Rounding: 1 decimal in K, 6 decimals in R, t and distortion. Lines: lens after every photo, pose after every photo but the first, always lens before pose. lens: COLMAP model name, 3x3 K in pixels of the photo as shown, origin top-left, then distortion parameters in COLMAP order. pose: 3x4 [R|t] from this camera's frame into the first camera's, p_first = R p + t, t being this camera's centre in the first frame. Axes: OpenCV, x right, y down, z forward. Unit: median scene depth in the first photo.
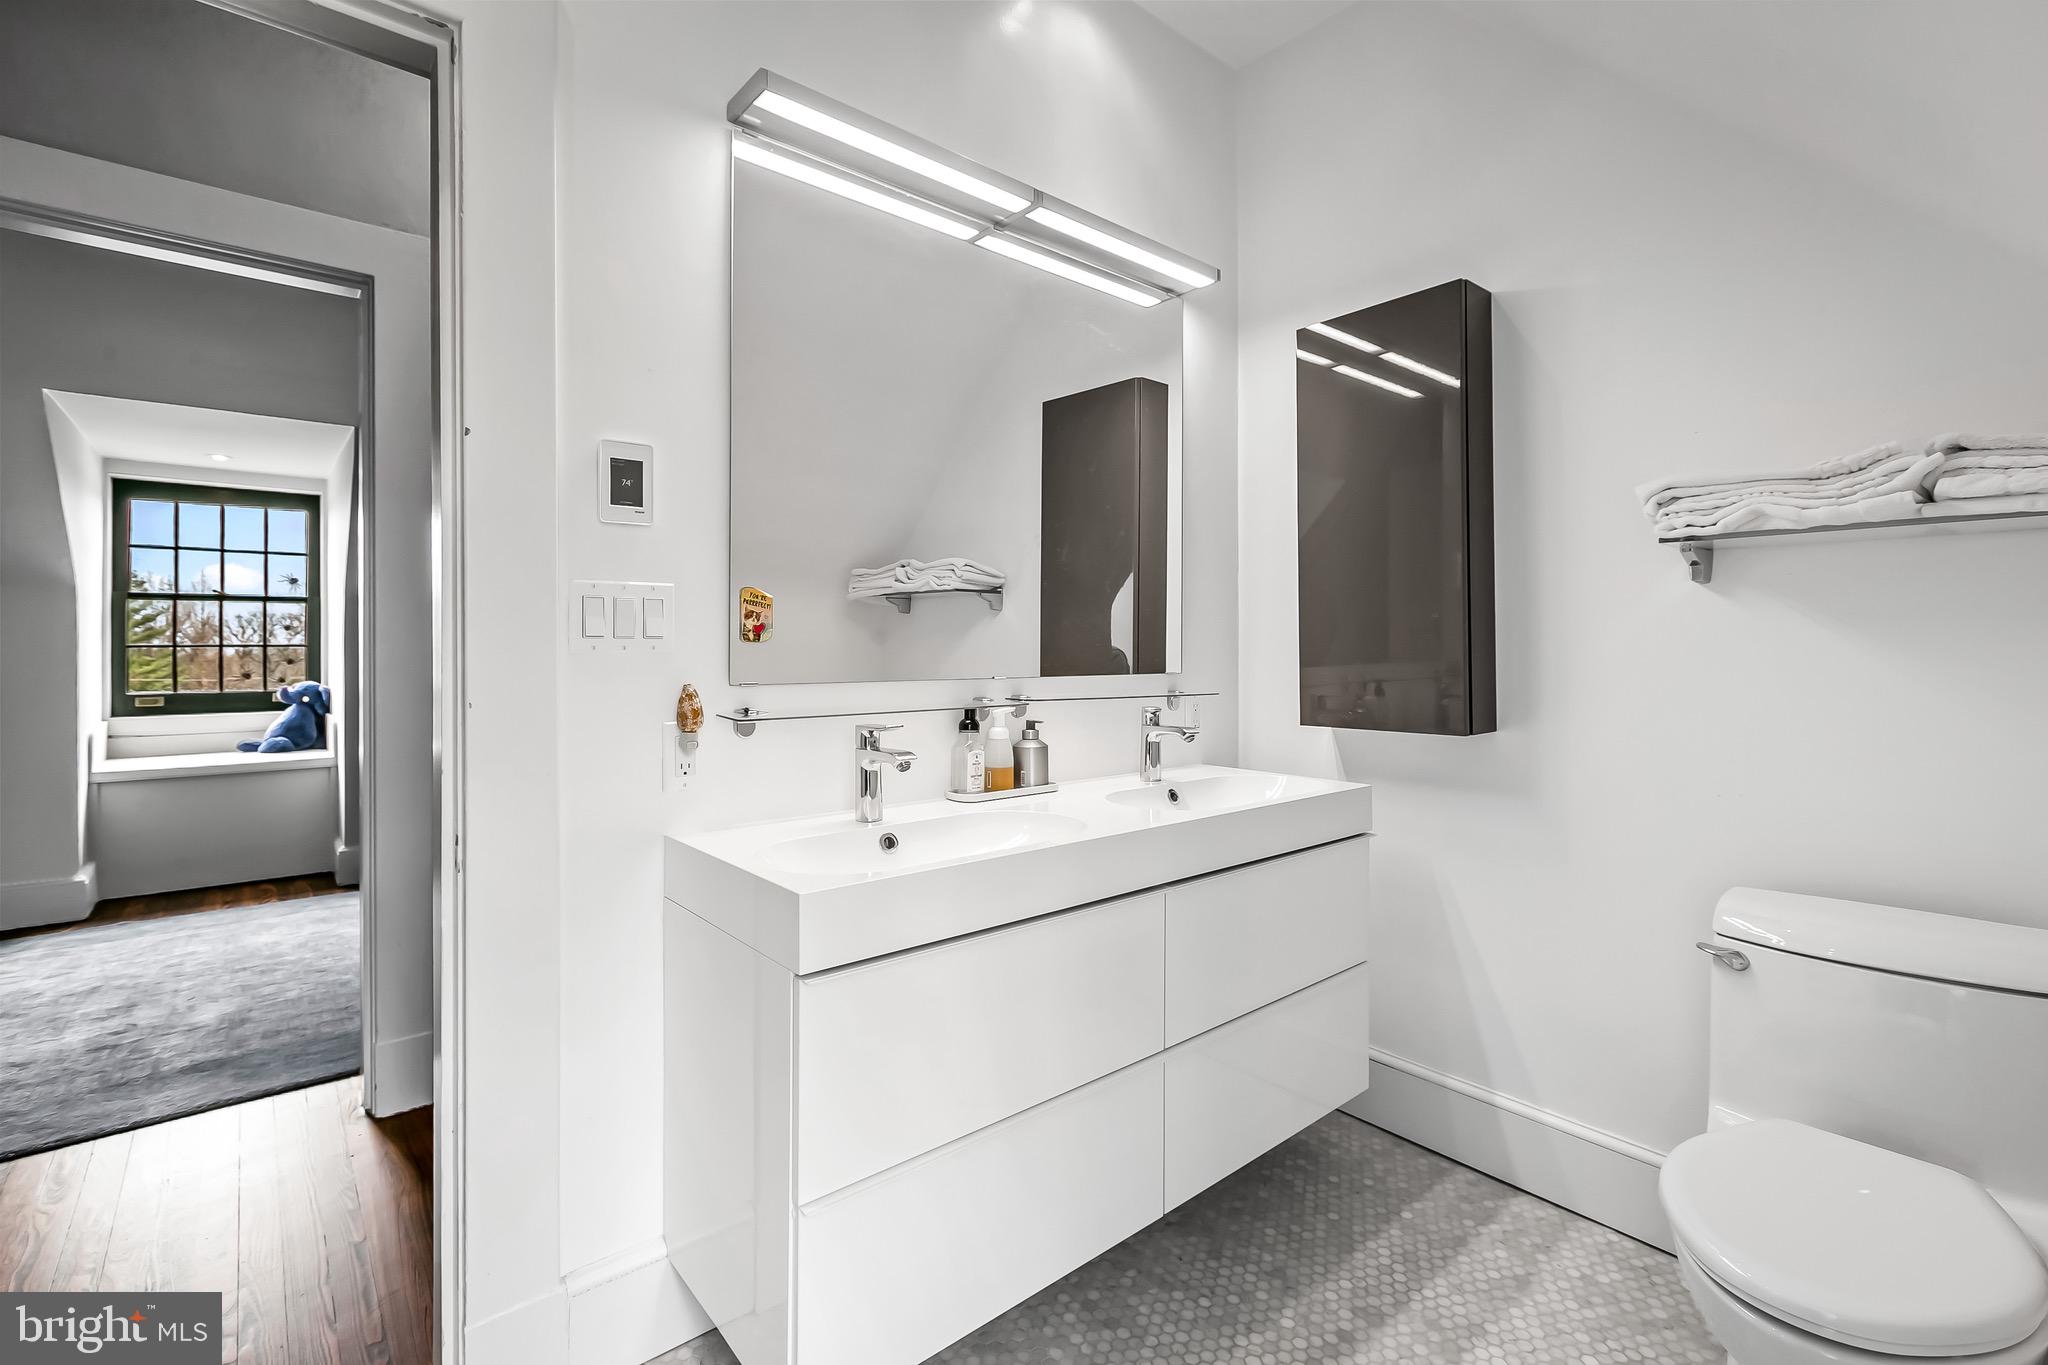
lens RADIAL K [[932.2, 0, 1026.2], [0, 932.2, 663.6], [0, 0, 1]] dist [0.010628, -0.003637]
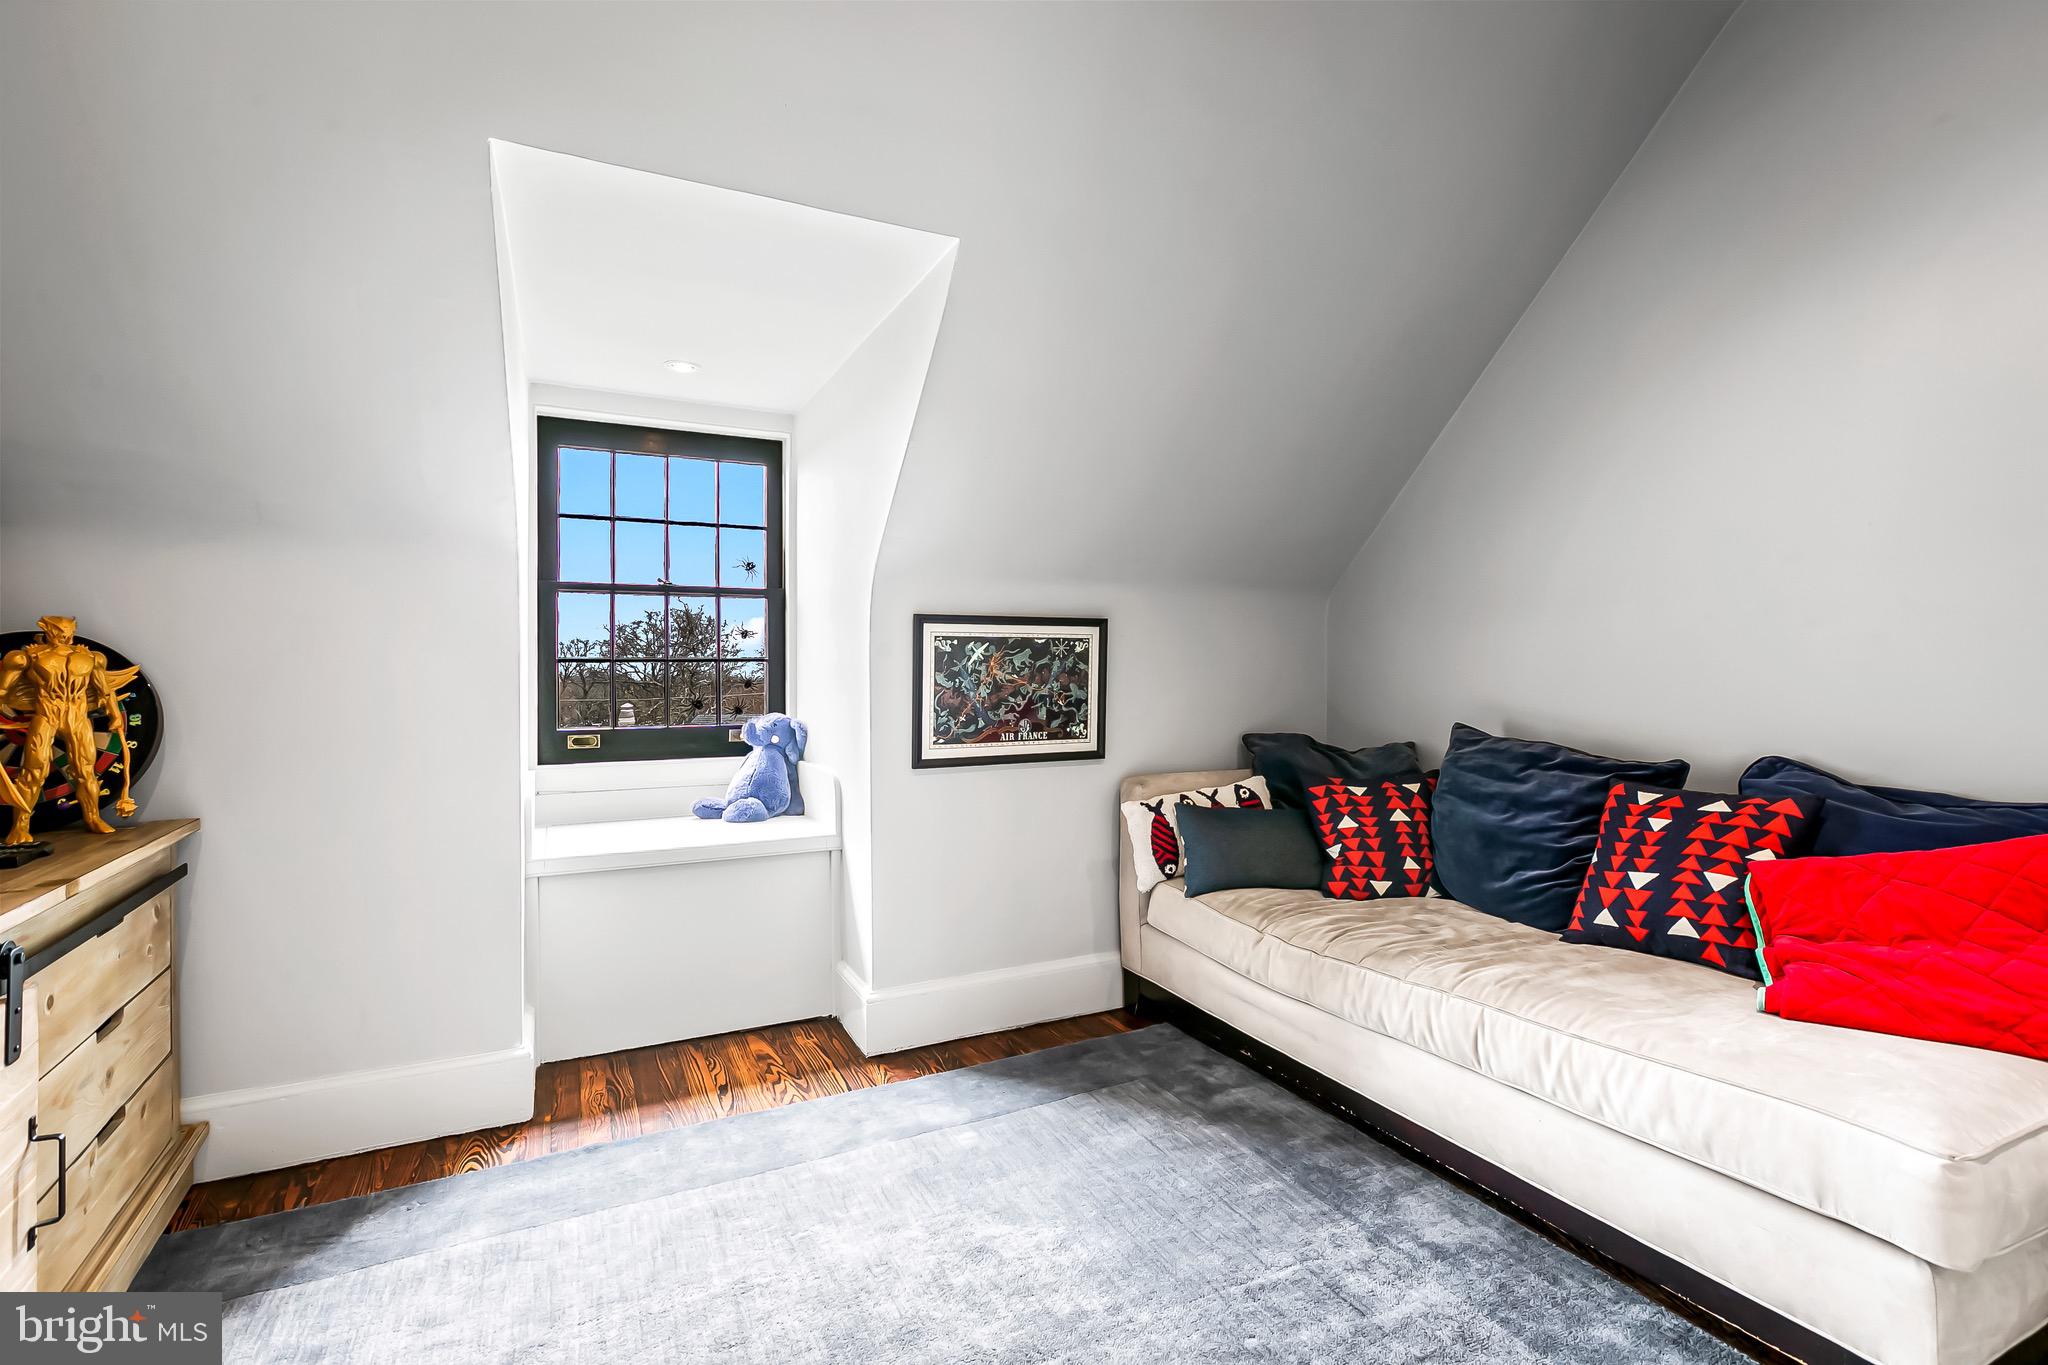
lens RADIAL K [[932.2, 0, 1020.8], [0, 932.2, 688.8], [0, 0, 1]] dist [0.010628, -0.003637]
pose [[0.972939, 0.000202, -0.231060, -0.451918], [-0.001244, 0.999990, -0.004362, 0.004496], [0.231057, 0.004531, 0.972930, 0.399114]]
